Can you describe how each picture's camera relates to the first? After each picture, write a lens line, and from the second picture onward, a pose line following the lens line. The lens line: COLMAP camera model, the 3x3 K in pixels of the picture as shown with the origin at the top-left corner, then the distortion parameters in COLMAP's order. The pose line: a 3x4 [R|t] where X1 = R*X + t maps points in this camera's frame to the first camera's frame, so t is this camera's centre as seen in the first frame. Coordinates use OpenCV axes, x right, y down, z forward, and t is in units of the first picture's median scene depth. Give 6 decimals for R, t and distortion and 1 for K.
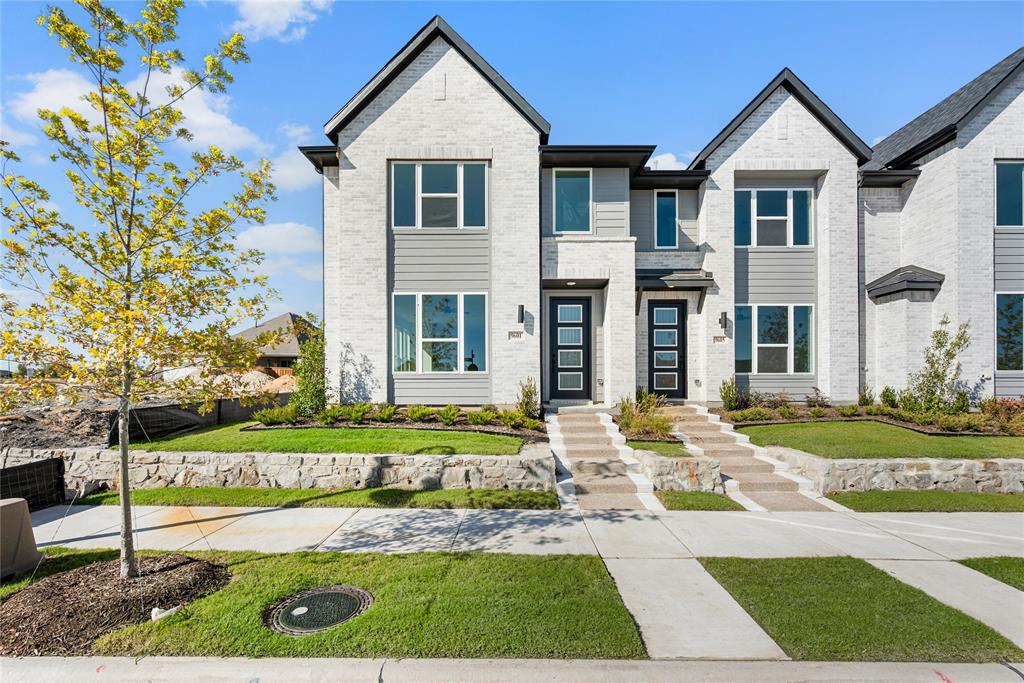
lens RADIAL K [[406.7, 0, 535.4], [0, 406.7, 377.1], [0, 0, 1]] dist [-0.000881, 0.000666]
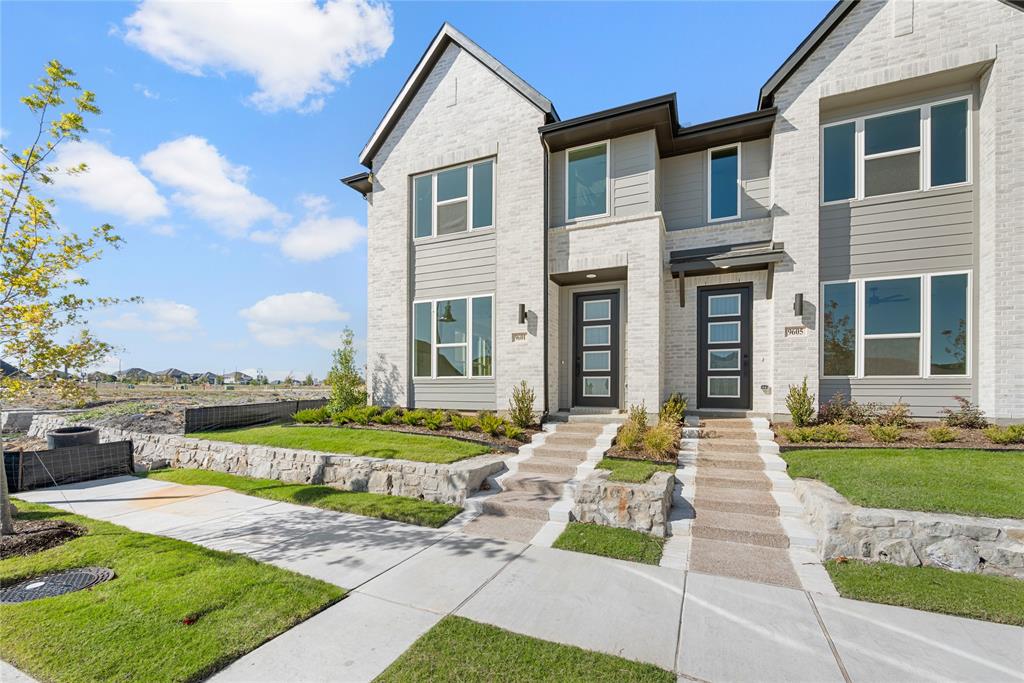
lens RADIAL K [[406.7, 0, 533.9], [0, 406.7, 385.6], [0, 0, 1]] dist [-0.000881, 0.000666]
pose [[0.925666, 0.001088, -0.378341, 0.333939], [-0.000654, 0.999999, 0.001275, 0.007593], [0.378342, -0.000933, 0.925665, 0.146906]]
